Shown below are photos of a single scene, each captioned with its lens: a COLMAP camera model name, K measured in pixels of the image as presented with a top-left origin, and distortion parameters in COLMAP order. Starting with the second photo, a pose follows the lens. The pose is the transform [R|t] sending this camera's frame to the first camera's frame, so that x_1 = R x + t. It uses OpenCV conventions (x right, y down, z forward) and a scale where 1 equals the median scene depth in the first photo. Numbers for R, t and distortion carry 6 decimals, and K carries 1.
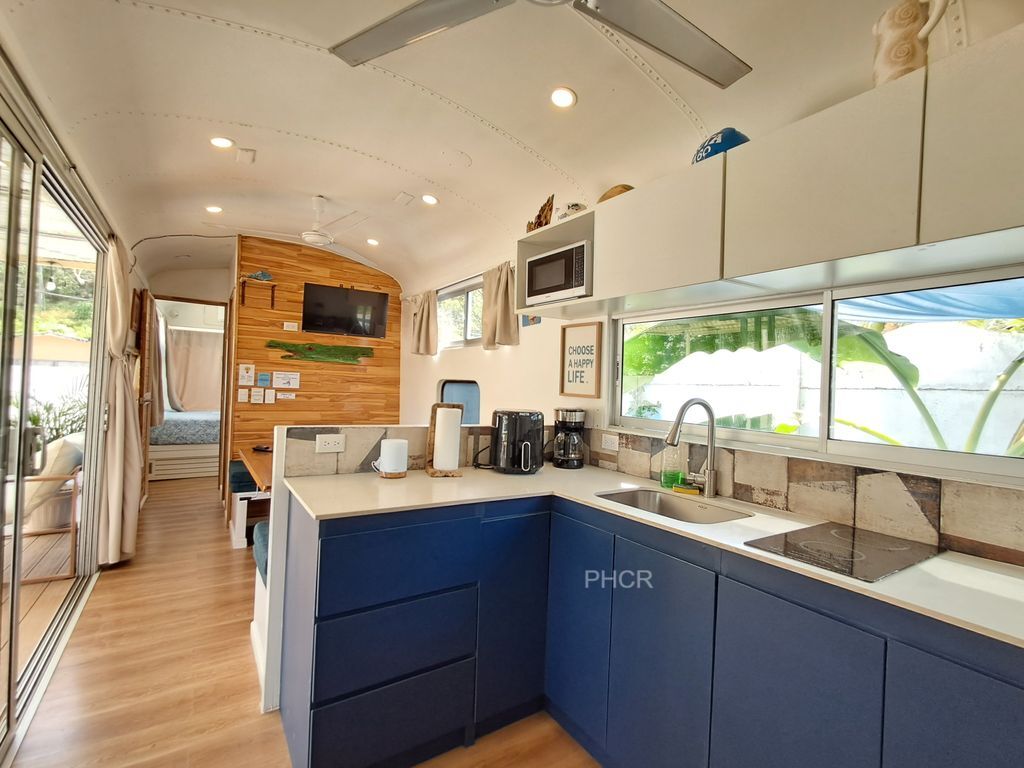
lens RADIAL K [[463.7, 0, 513.3], [0, 463.7, 382.9], [0, 0, 1]] dist [-0.000226, 0.004629]
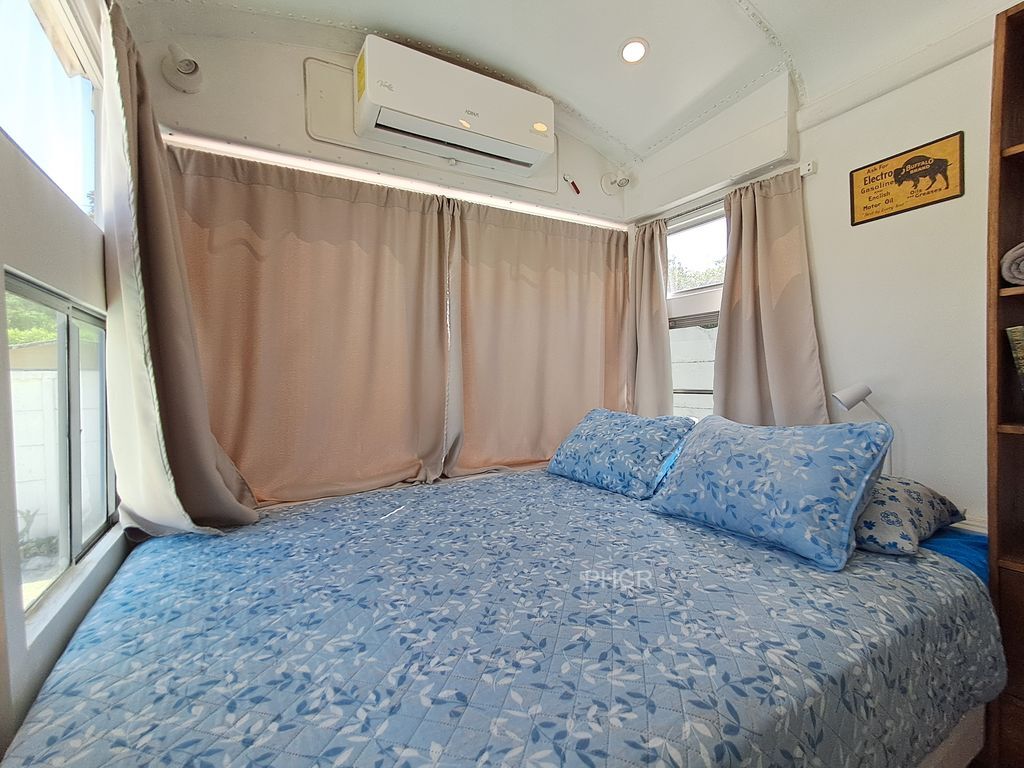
lens RADIAL K [[463.7, 0, 515.1], [0, 463.7, 384.1], [0, 0, 1]] dist [-0.000226, 0.004629]
pose [[0.996136, -0.055026, -0.068452, -0.555063], [0.056130, 0.998321, 0.014306, 0.003128], [0.067549, -0.018093, 0.997552, 0.773238]]
